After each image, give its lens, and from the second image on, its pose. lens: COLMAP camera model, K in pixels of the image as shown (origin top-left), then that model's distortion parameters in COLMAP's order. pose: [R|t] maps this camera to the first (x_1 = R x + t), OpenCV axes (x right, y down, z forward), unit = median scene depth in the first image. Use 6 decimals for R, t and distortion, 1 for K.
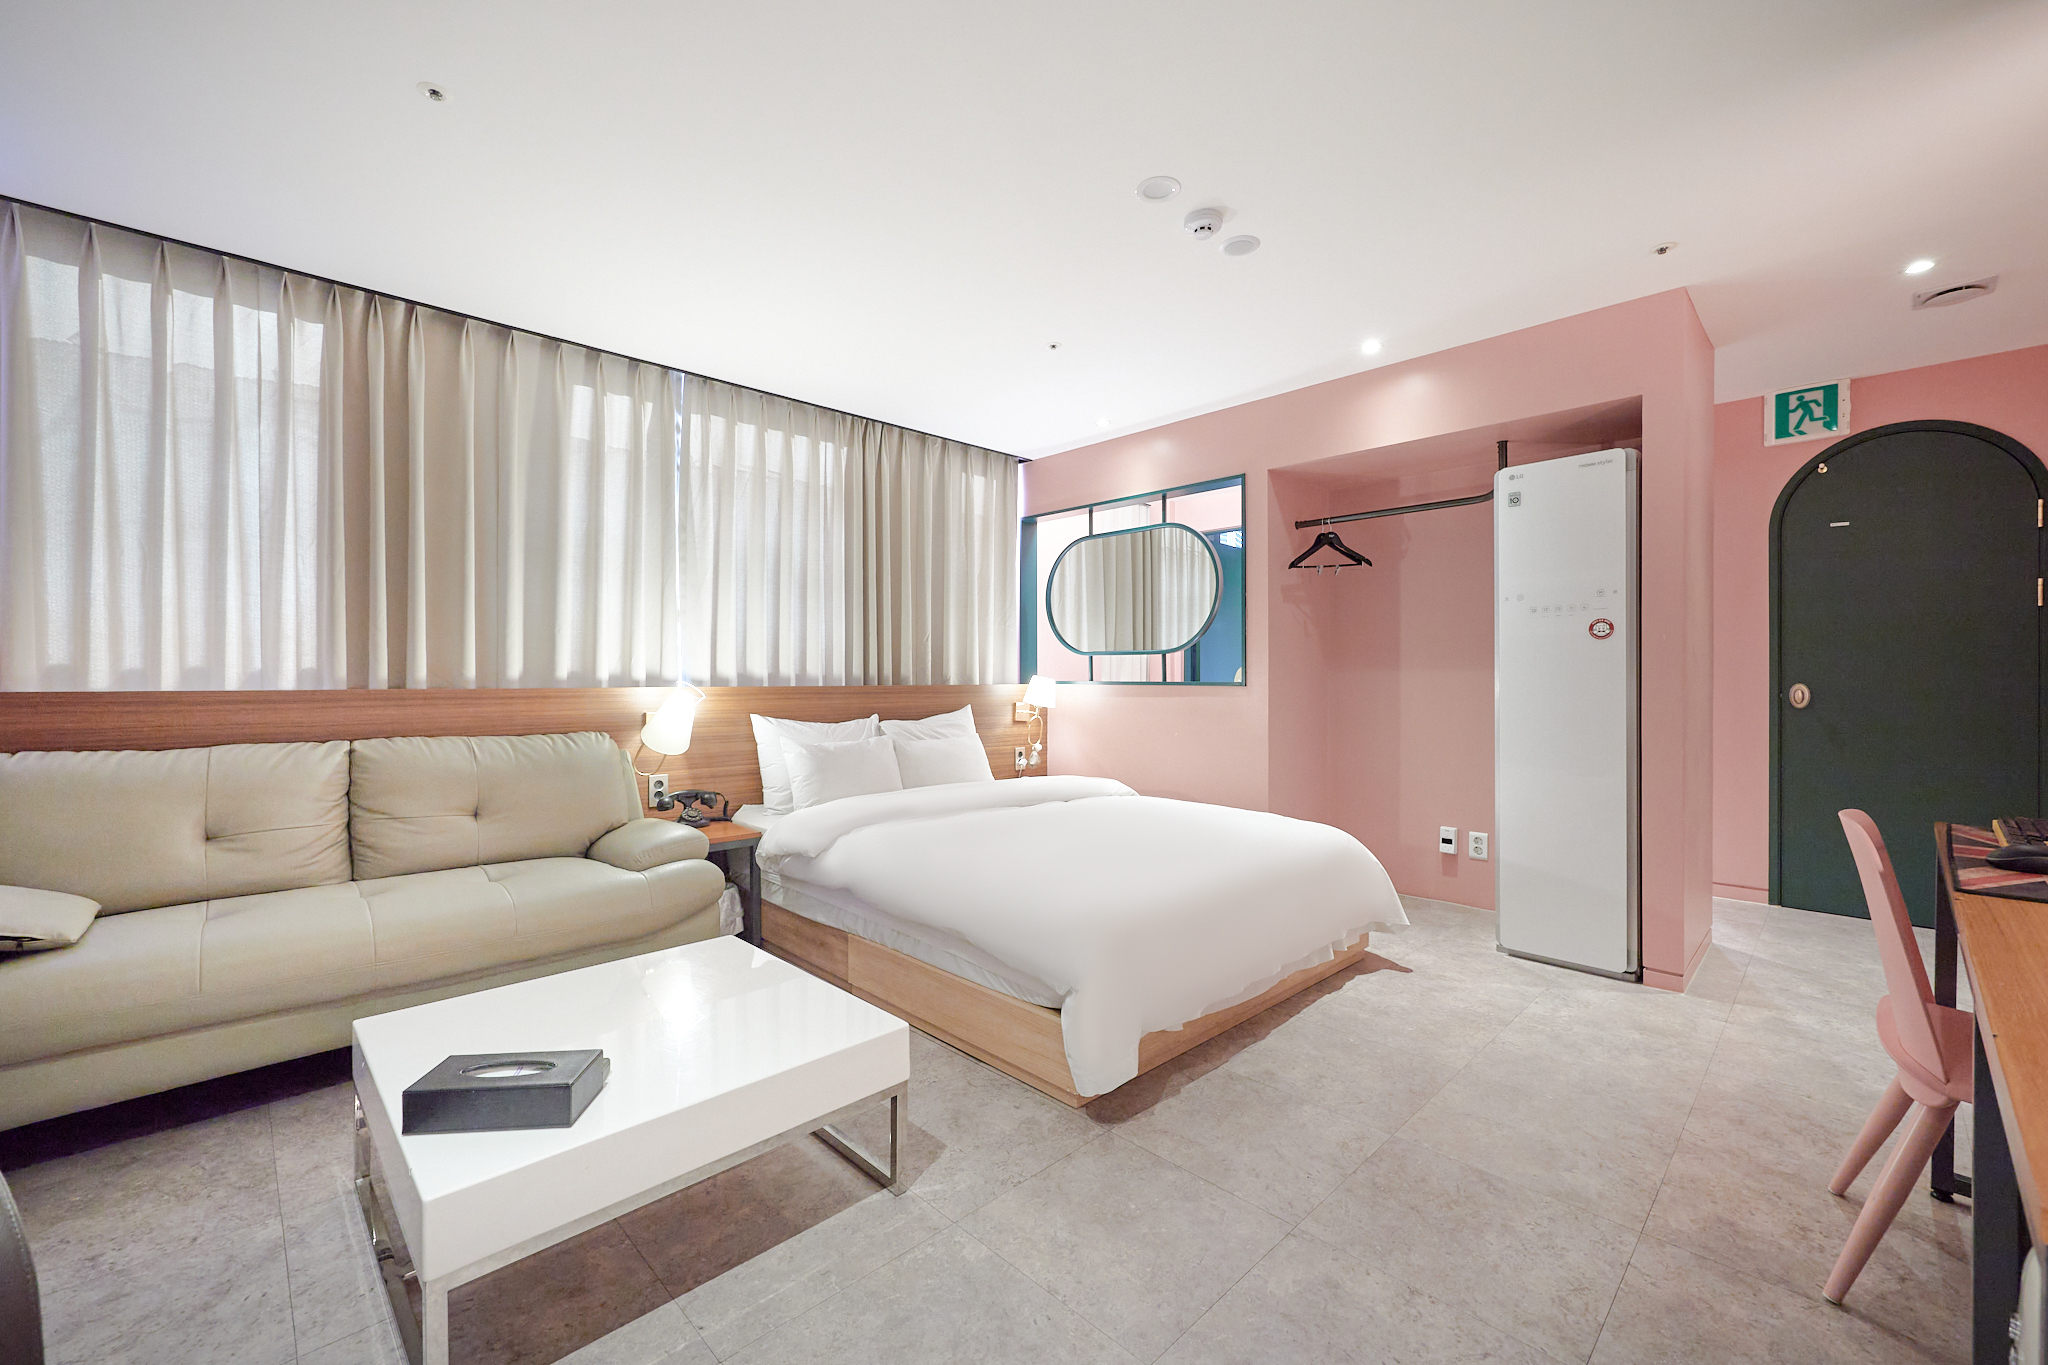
lens RADIAL K [[817.8, 0, 1024.0], [0, 817.8, 682.5], [0, 0, 1]] dist [-0.000800, -0.000812]
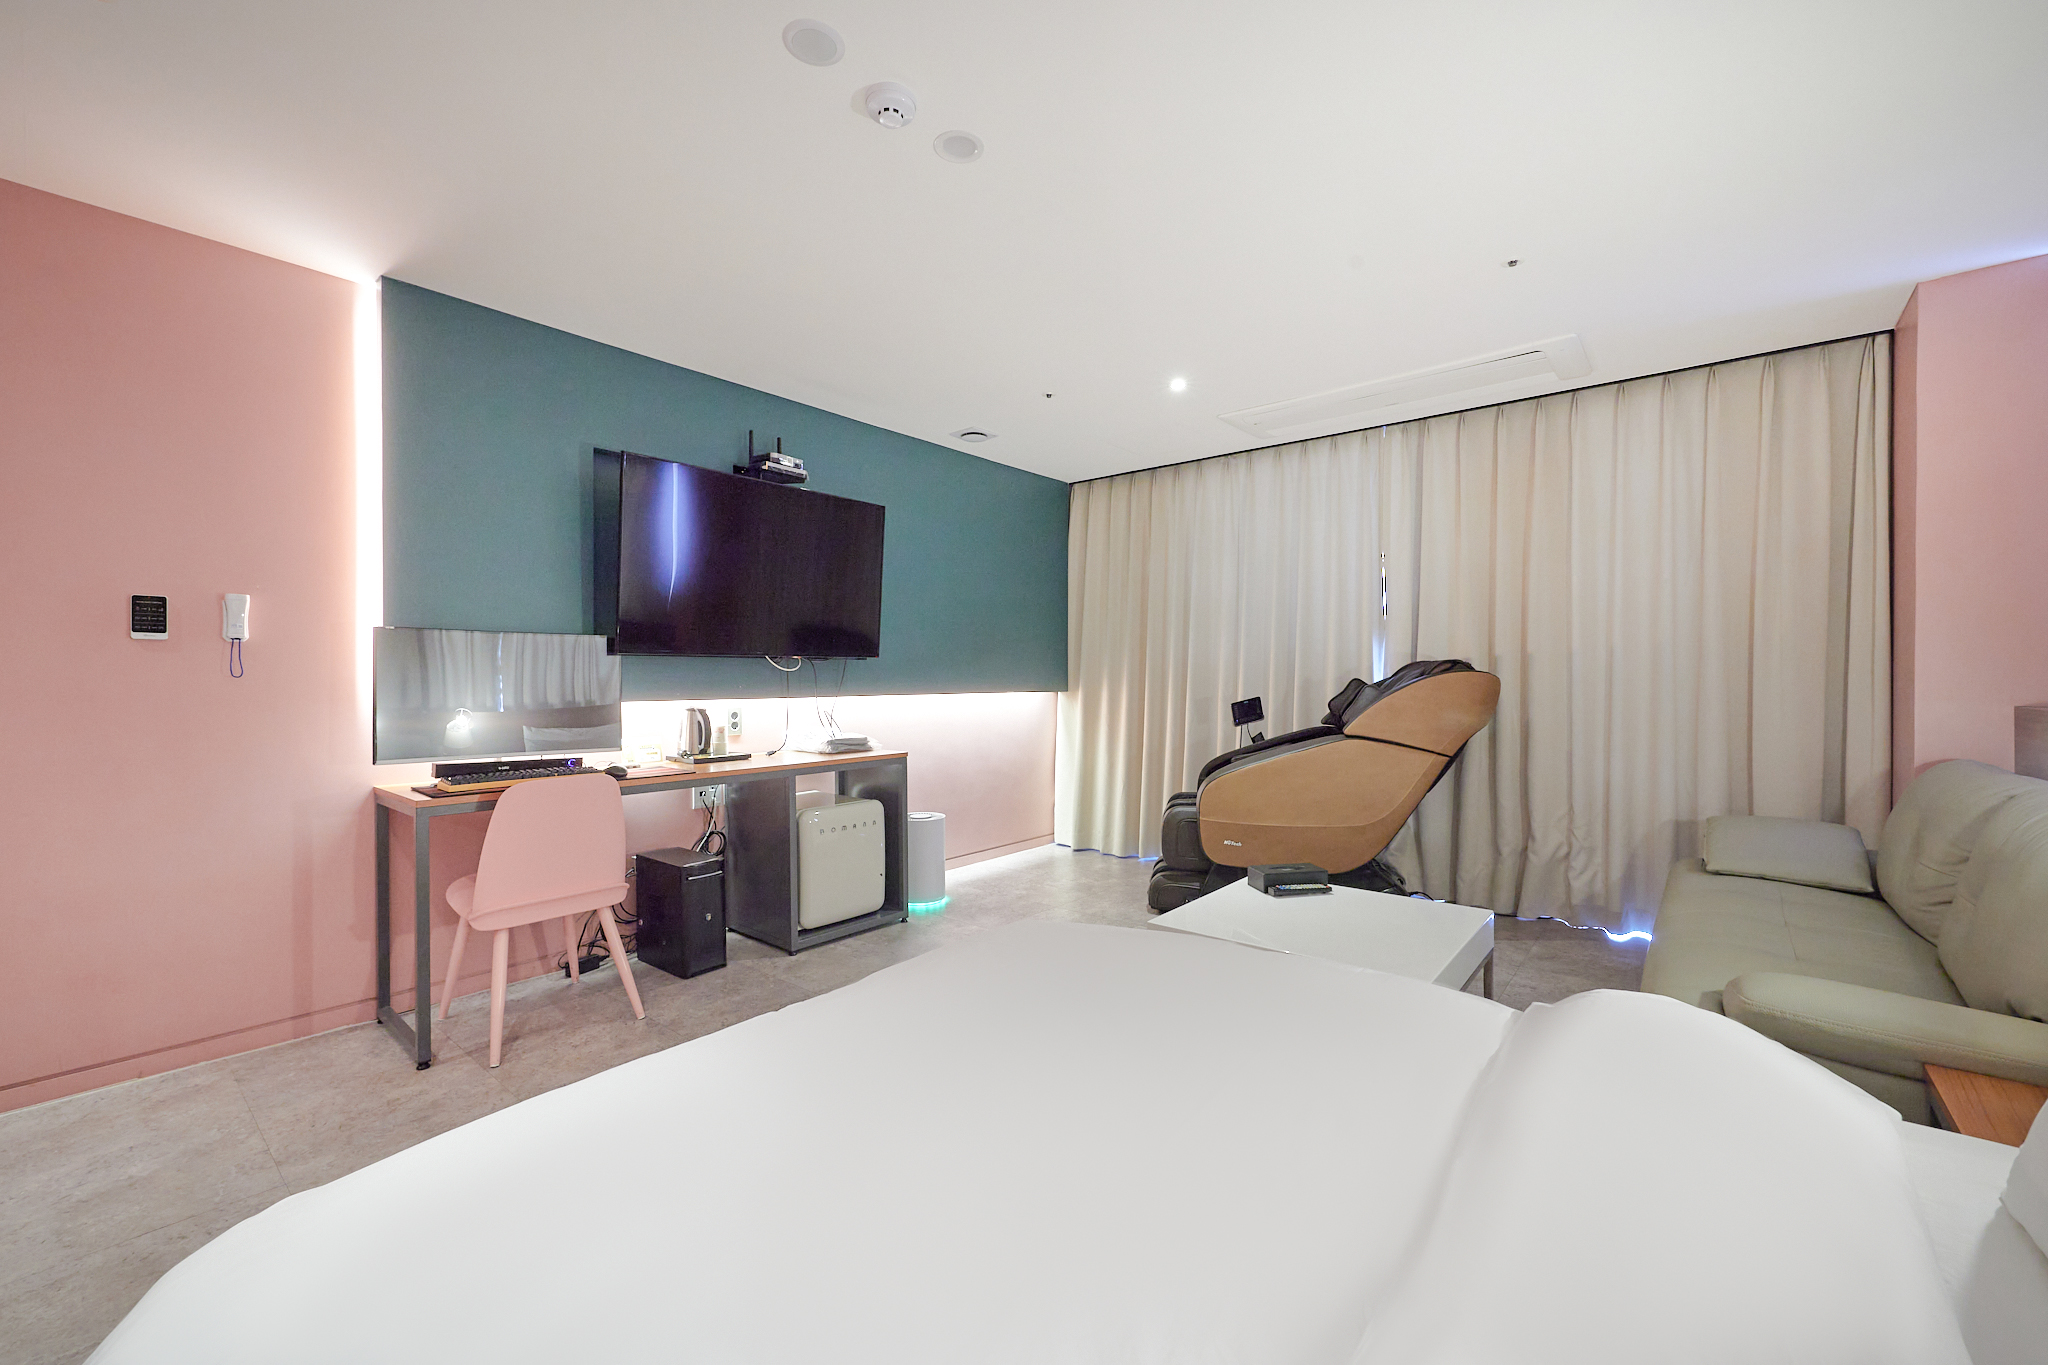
lens RADIAL K [[817.8, 0, 1024.0], [0, 817.8, 682.5], [0, 0, 1]] dist [-0.000800, -0.000812]
pose [[-0.993755, 0.002796, -0.111547, 0.161491], [0.001889, 0.999964, 0.008239, -0.027728], [0.111566, 0.007977, -0.993725, 1.607026]]
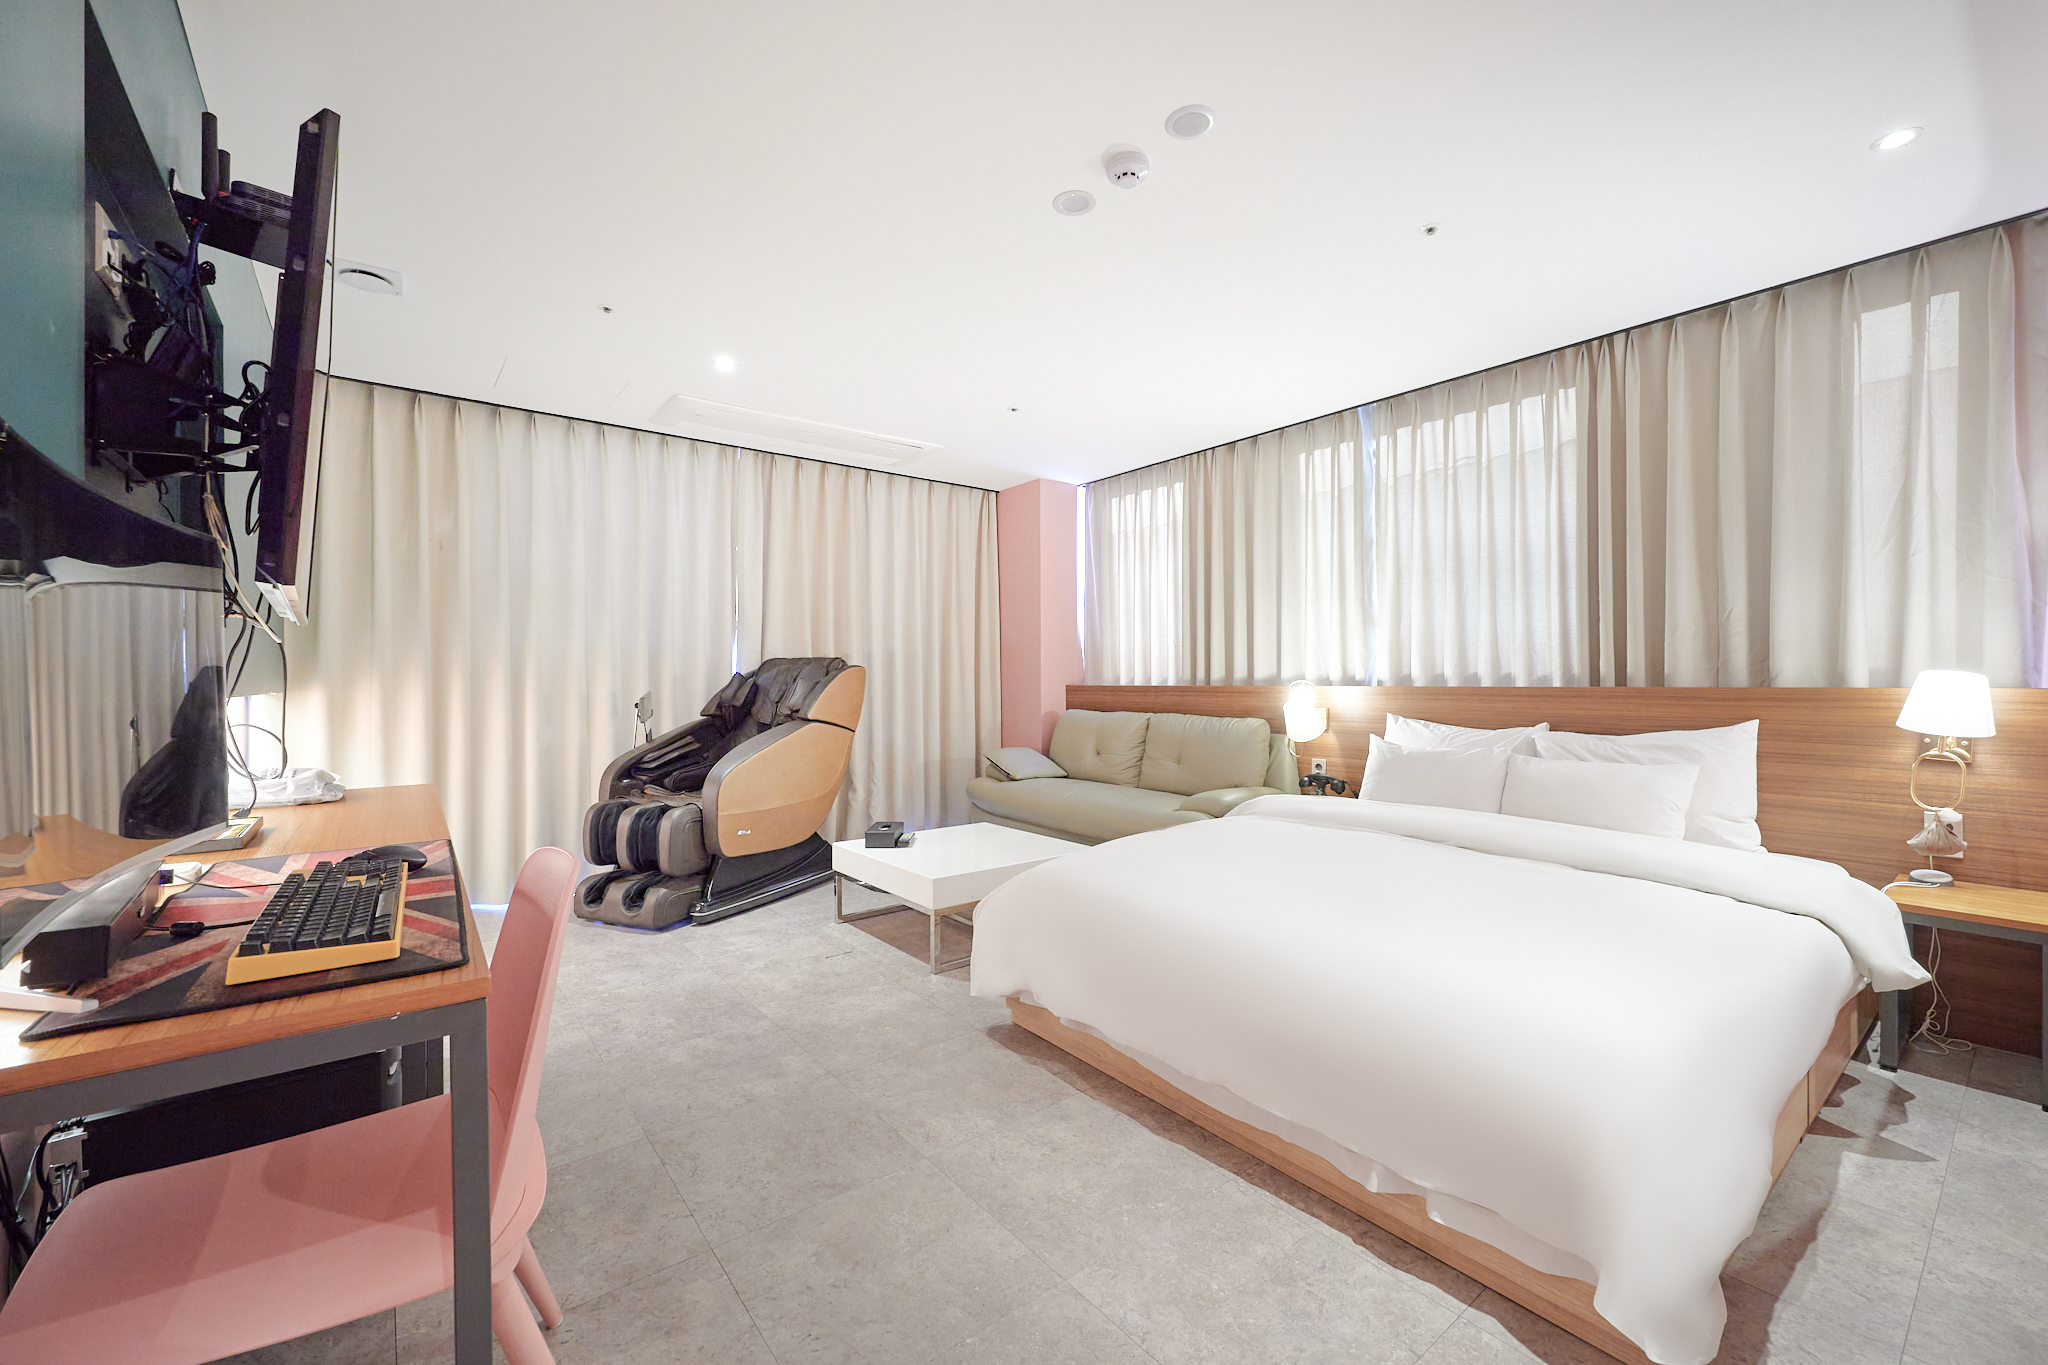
lens RADIAL K [[817.8, 0, 1024.0], [0, 817.8, 682.5], [0, 0, 1]] dist [-0.000800, -0.000812]
pose [[-0.105252, 0.003450, -0.994440, 1.012781], [0.000766, 0.999994, 0.003388, -0.005081], [0.994445, -0.000405, -0.105254, 0.885281]]
